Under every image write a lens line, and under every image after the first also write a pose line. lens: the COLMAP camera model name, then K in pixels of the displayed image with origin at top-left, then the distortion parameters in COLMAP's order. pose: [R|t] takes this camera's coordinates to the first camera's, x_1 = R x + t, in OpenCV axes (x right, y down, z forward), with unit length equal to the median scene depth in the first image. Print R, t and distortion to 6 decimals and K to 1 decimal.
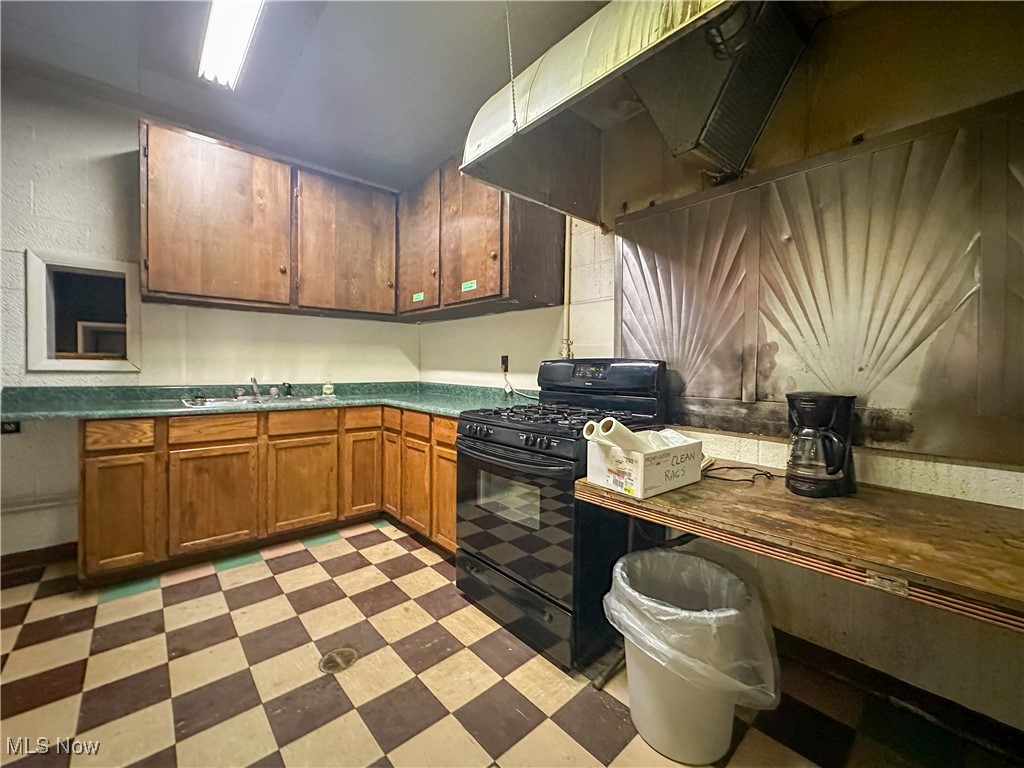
lens RADIAL K [[415.0, 0, 513.3], [0, 415.0, 377.2], [0, 0, 1]] dist [-0.002302, 0.000064]
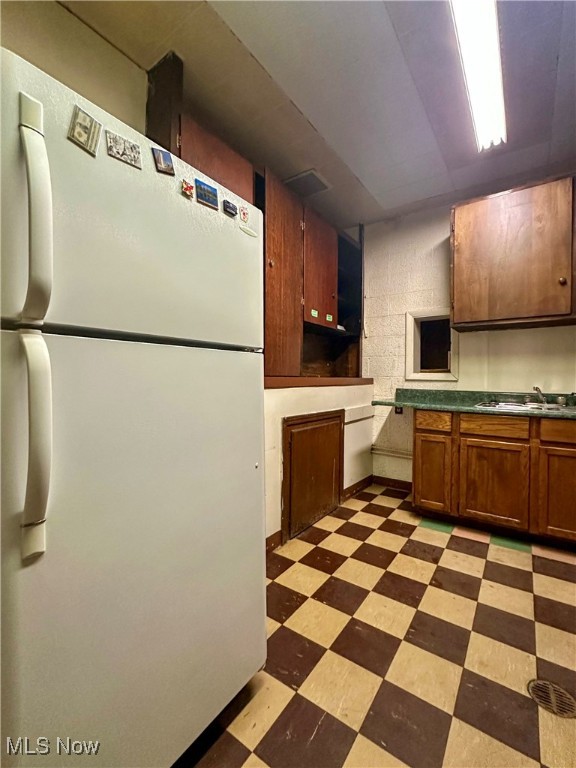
lens RADIAL K [[331.4, 0, 289.7], [0, 331.4, 381.2], [0, 0, 1]] dist [0.003475, -0.000002]
pose [[0.228934, 0.002033, -0.973440, 0.105754], [-0.028045, 0.999597, -0.004508, 0.011711], [0.973038, 0.028332, 0.228899, 0.185243]]
